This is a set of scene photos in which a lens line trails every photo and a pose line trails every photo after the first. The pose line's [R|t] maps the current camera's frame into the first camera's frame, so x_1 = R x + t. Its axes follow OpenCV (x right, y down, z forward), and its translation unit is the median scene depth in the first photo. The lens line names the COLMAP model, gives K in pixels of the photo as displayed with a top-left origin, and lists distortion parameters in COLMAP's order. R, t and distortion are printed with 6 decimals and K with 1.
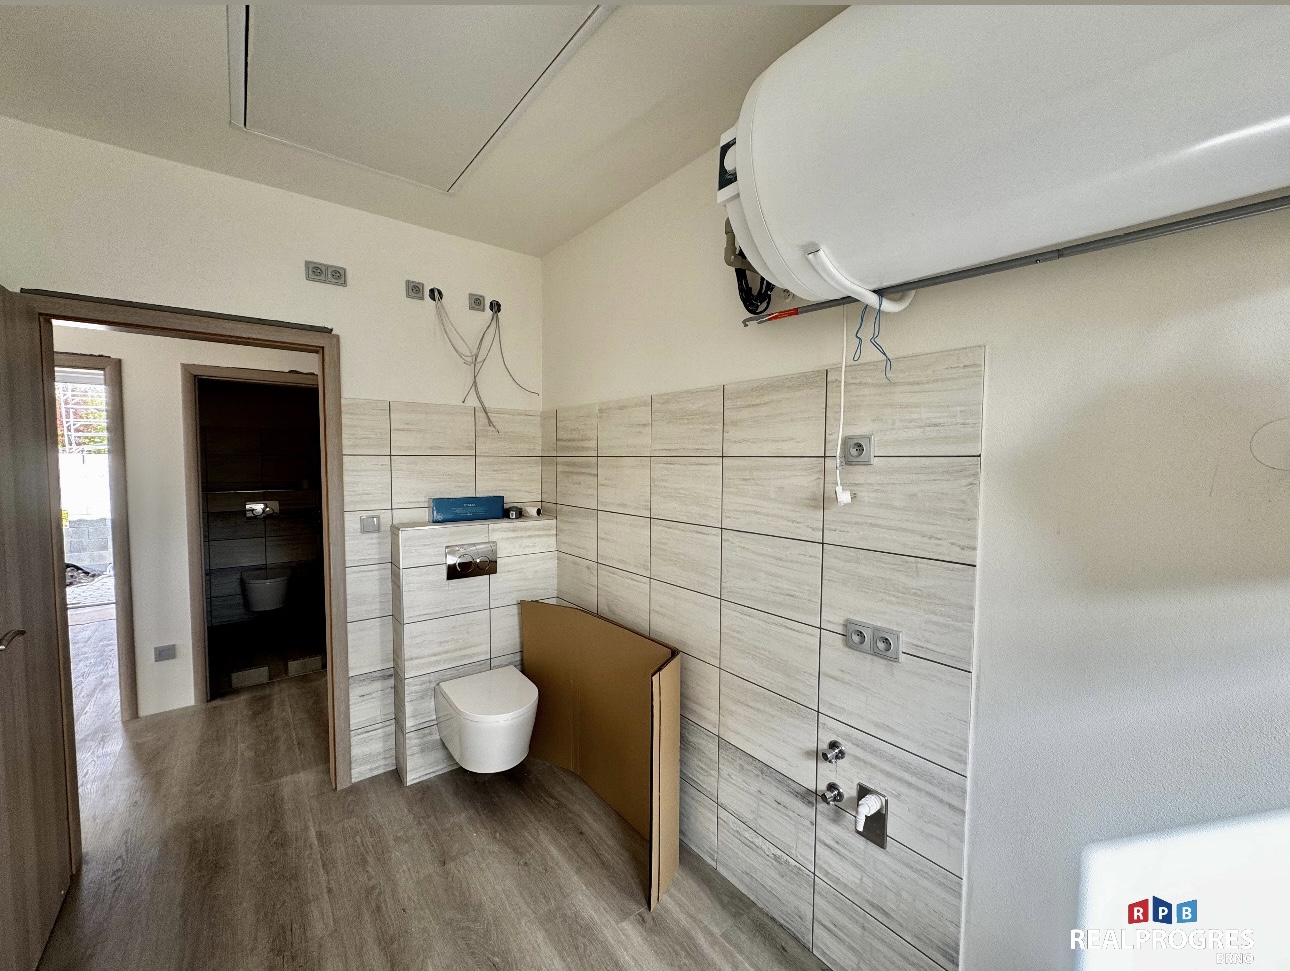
lens RADIAL K [[519.7, 0, 645.2], [0, 519.7, 487.2], [0, 0, 1]] dist [-0.000830, 0.000043]
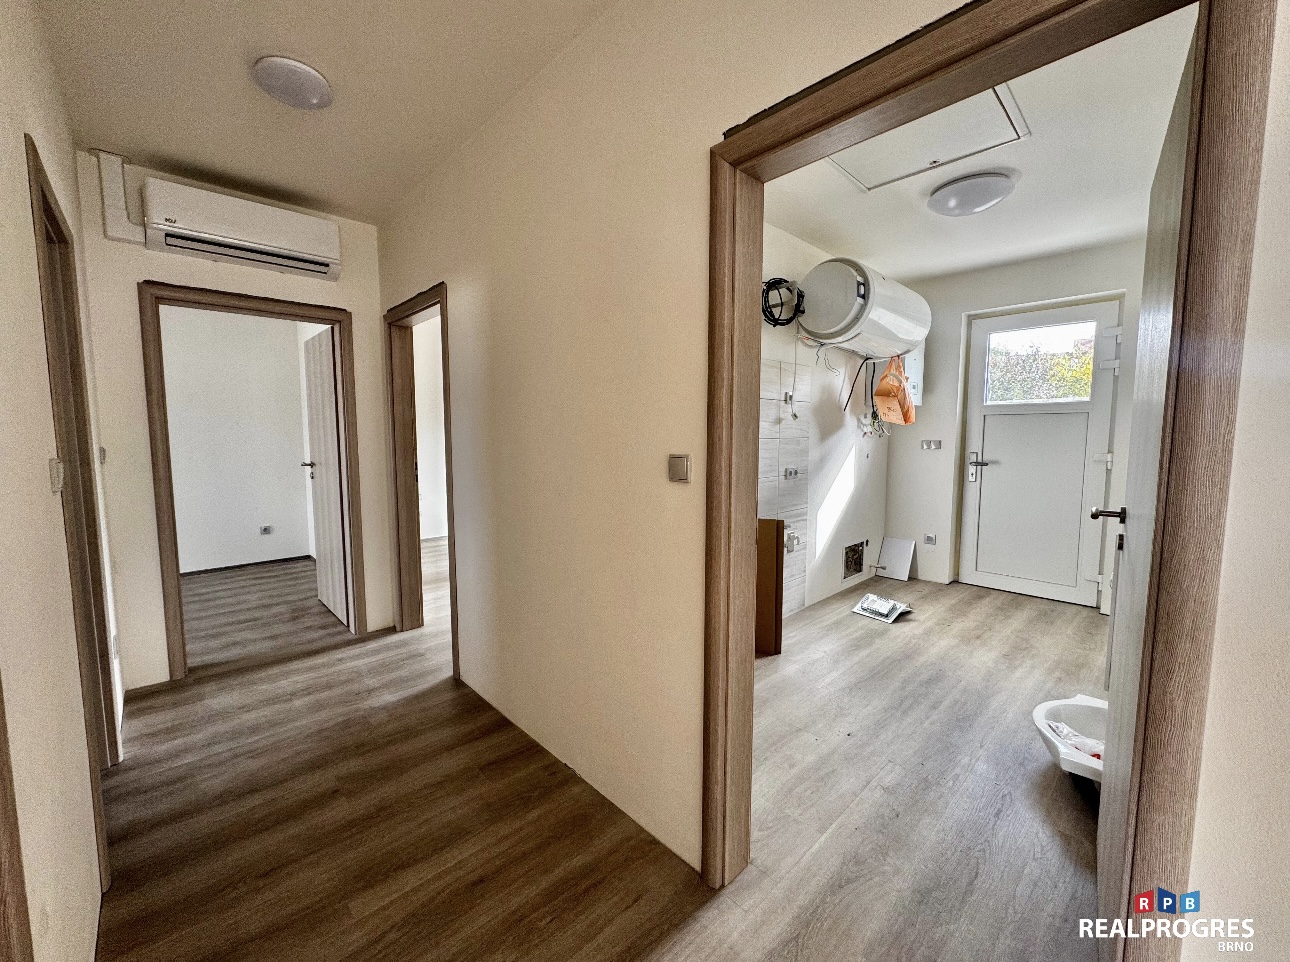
lens RADIAL K [[517.9, 0, 641.1], [0, 517.9, 481.4], [0, 0, 1]] dist [-0.002112, -0.000165]
pose [[-0.096818, -0.095874, 0.990674, -1.450854], [0.057649, 0.993139, 0.101746, 0.022915], [-0.993631, 0.066962, -0.090627, 1.413242]]
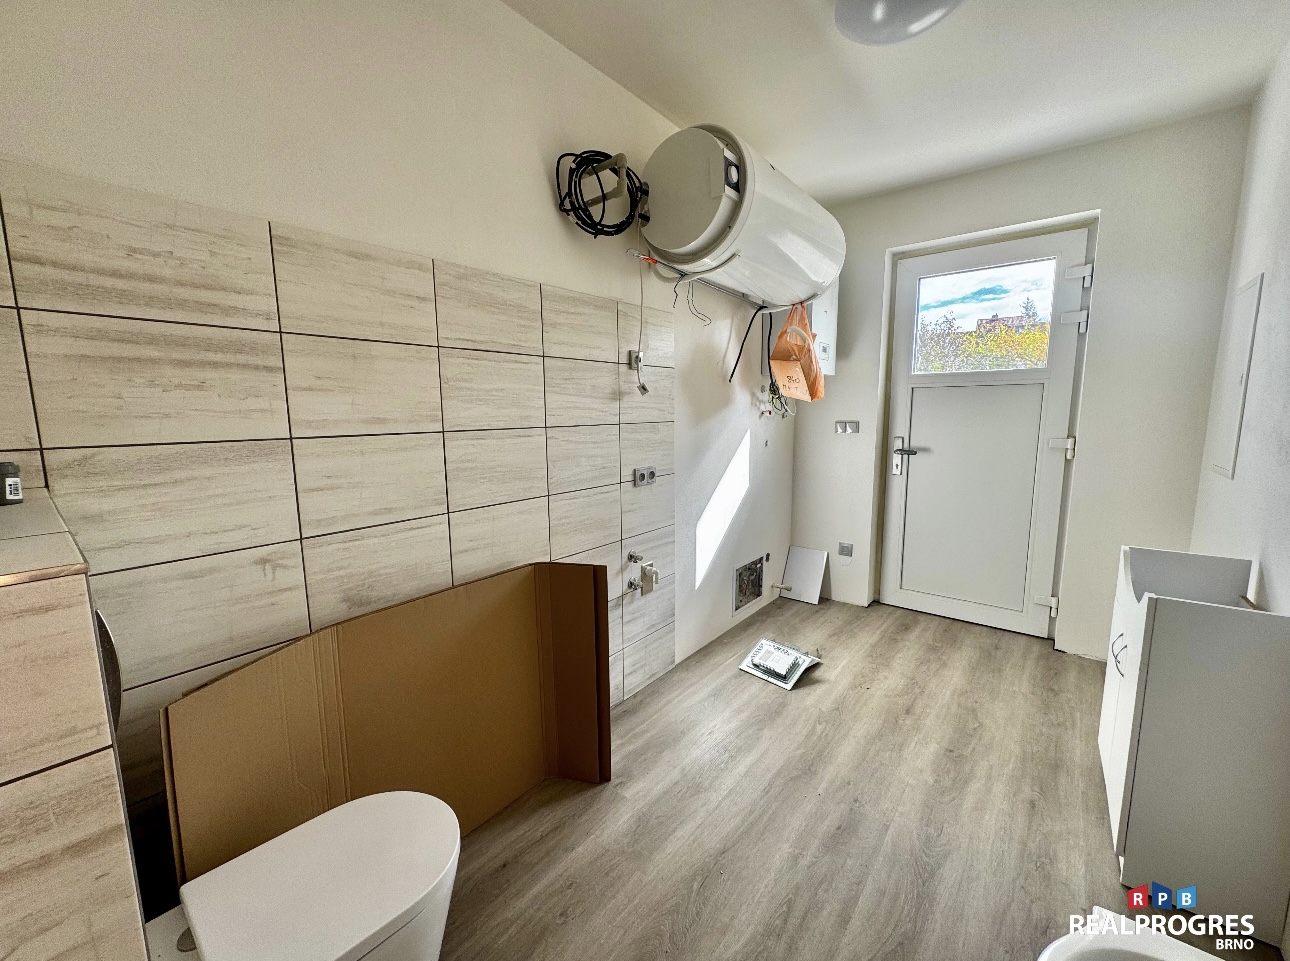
lens RADIAL K [[517.9, 0, 642.9], [0, 517.9, 482.3], [0, 0, 1]] dist [-0.002112, -0.000165]
pose [[-0.223348, -0.138958, 0.964783, -0.848595], [0.062899, 0.985669, 0.156528, 0.035845], [-0.972707, 0.095644, -0.211407, 0.976729]]
